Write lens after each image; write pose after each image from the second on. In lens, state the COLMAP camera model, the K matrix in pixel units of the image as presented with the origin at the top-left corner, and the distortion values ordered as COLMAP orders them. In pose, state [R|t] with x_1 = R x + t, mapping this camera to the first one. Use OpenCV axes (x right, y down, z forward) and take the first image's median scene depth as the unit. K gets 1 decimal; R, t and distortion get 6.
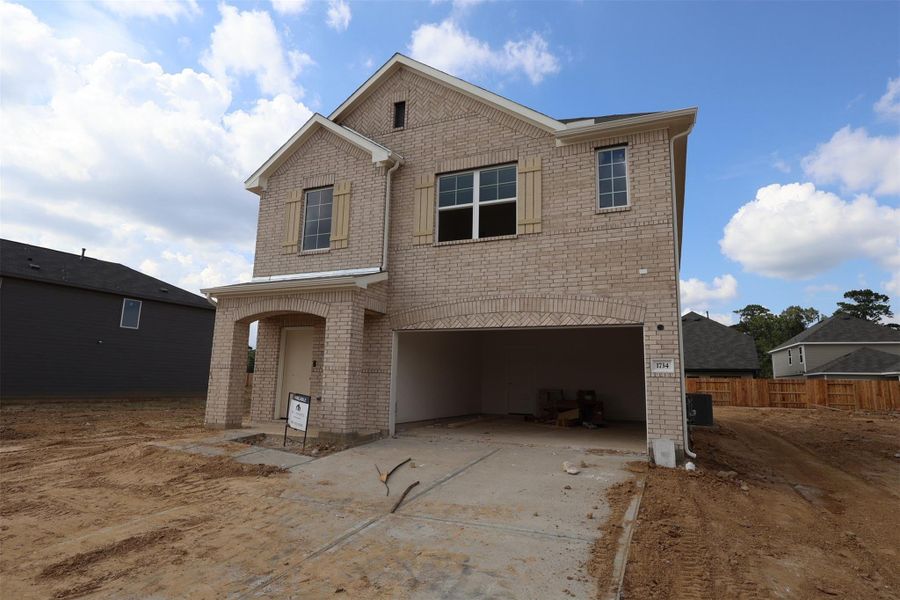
lens RADIAL K [[501.0, 0, 497.9], [0, 501.0, 299.6], [0, 0, 1]] dist [0.002556, -0.000073]
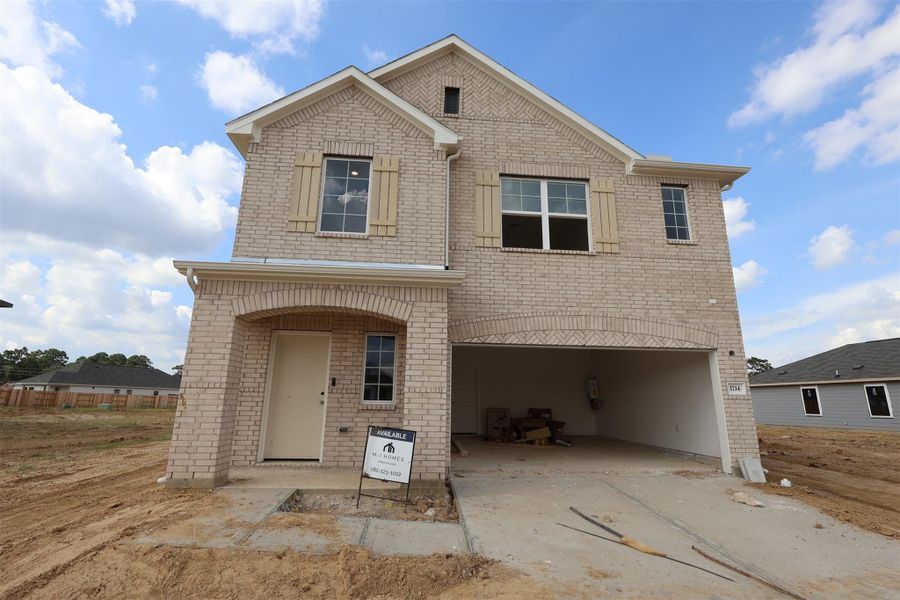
lens RADIAL K [[407.1, 0, 450.0], [0, 407.1, 300.0], [0, 0, 1]] dist [0.000468, 0.000151]
pose [[0.885516, 0.100710, 0.453563, -0.542448], [-0.071099, 0.994099, -0.081922, 0.047621], [-0.459137, 0.040296, 0.887451, 0.410873]]
